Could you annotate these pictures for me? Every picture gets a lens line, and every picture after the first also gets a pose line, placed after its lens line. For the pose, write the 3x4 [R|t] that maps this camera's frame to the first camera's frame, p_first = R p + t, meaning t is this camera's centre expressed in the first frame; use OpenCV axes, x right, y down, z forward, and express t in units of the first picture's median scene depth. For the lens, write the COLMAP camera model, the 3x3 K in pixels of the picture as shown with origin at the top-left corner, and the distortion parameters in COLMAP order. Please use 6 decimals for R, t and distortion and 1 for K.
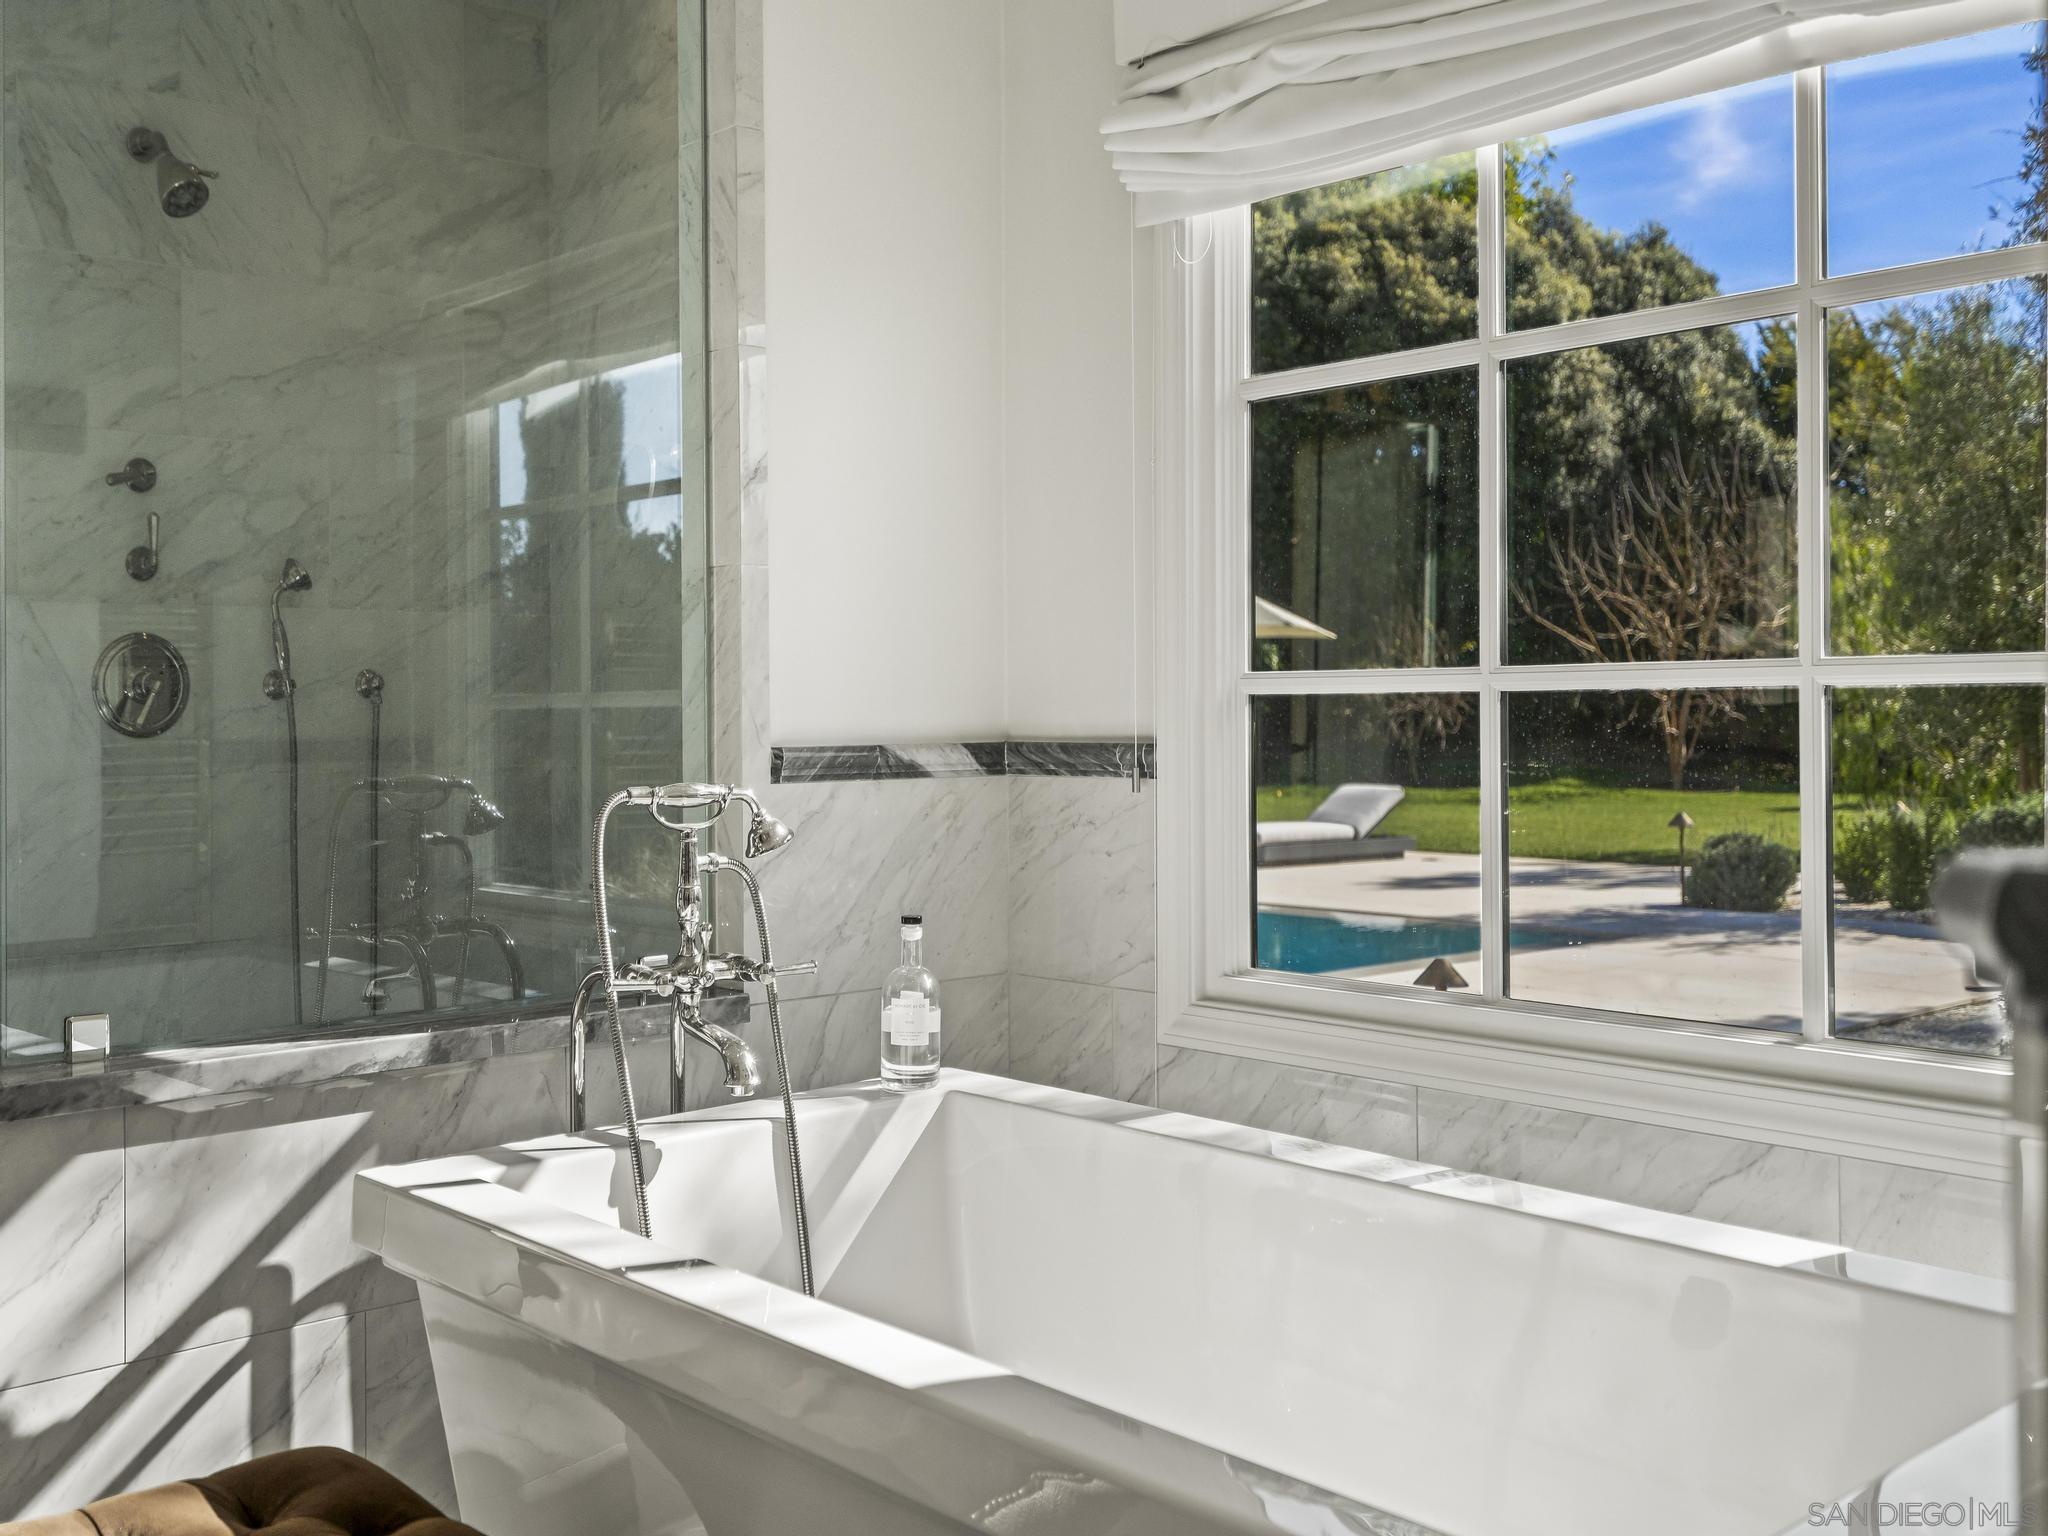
lens RADIAL K [[2023.5, 0, 1024.3], [0, 2023.5, 683.5], [0, 0, 1]] dist [0.005538, -0.002401]
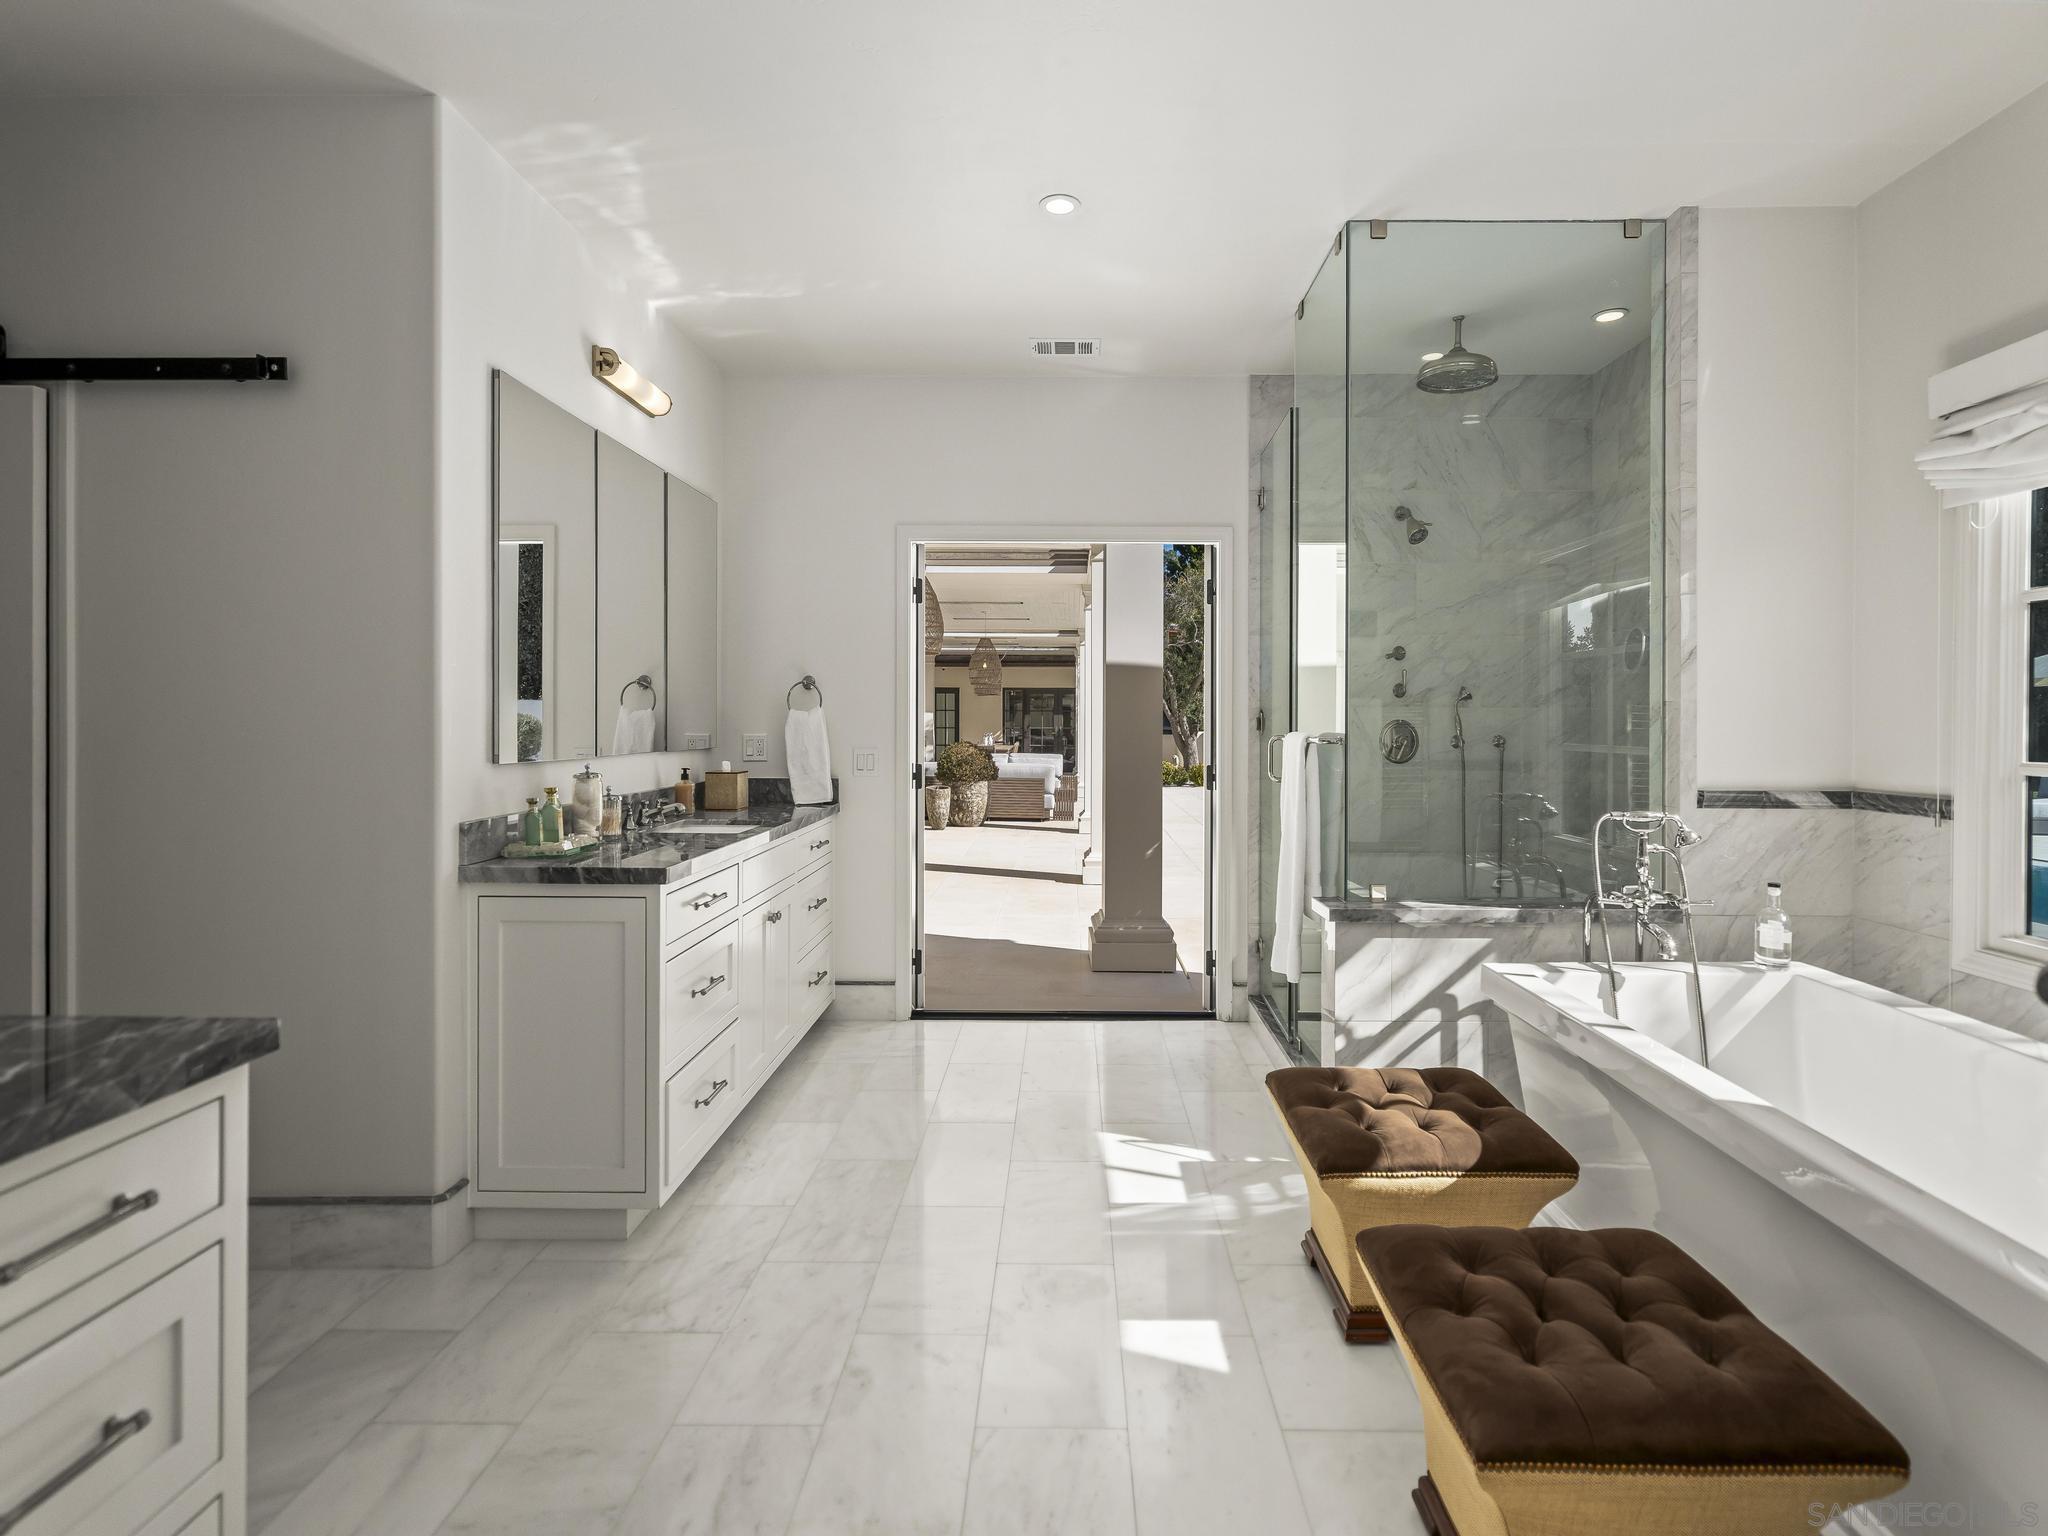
lens RADIAL K [[1014.7, 0, 1058.1], [0, 1014.7, 717.5], [0, 0, 1]] dist [0.007149, 0.000557]
pose [[0.741667, 0.010015, -0.670693, 0.082304], [-0.001080, 0.999905, 0.013737, -0.054038], [0.670767, -0.009464, 0.741608, -0.187784]]
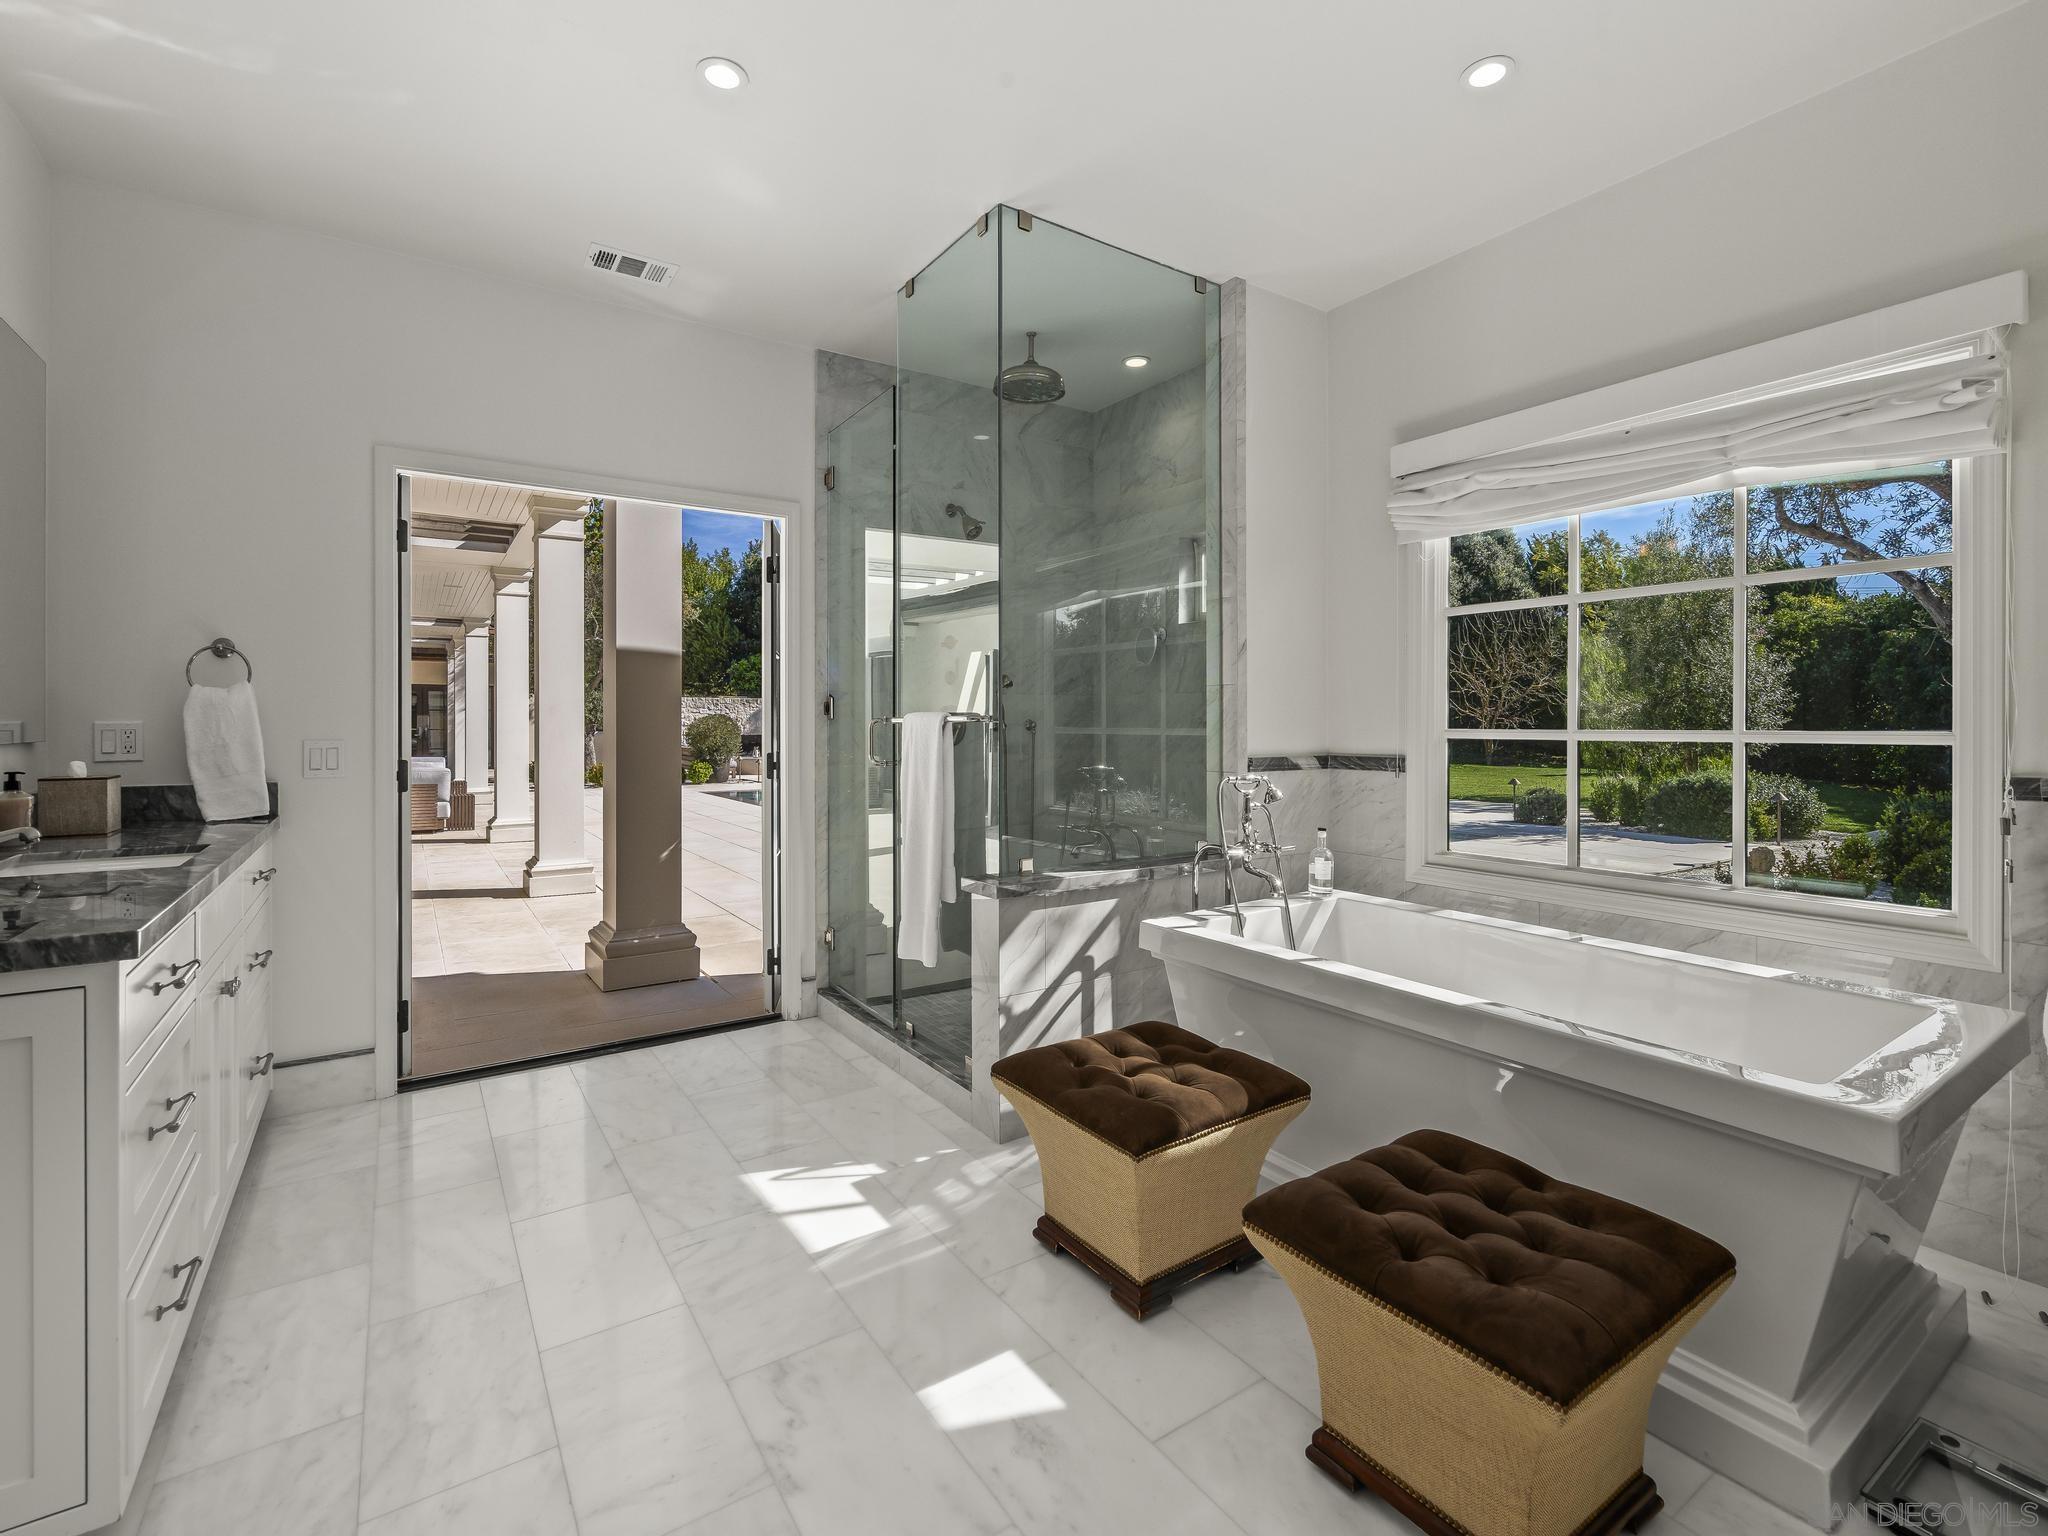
lens RADIAL K [[931.9, 0, 1021.5], [0, 931.9, 718.0], [0, 0, 1]] dist [-0.003380, 0.000218]
pose [[0.990887, 0.007240, -0.134502, -0.241412], [-0.005921, 0.999930, 0.010209, -0.026810], [0.134567, -0.009320, 0.990861, -0.167912]]
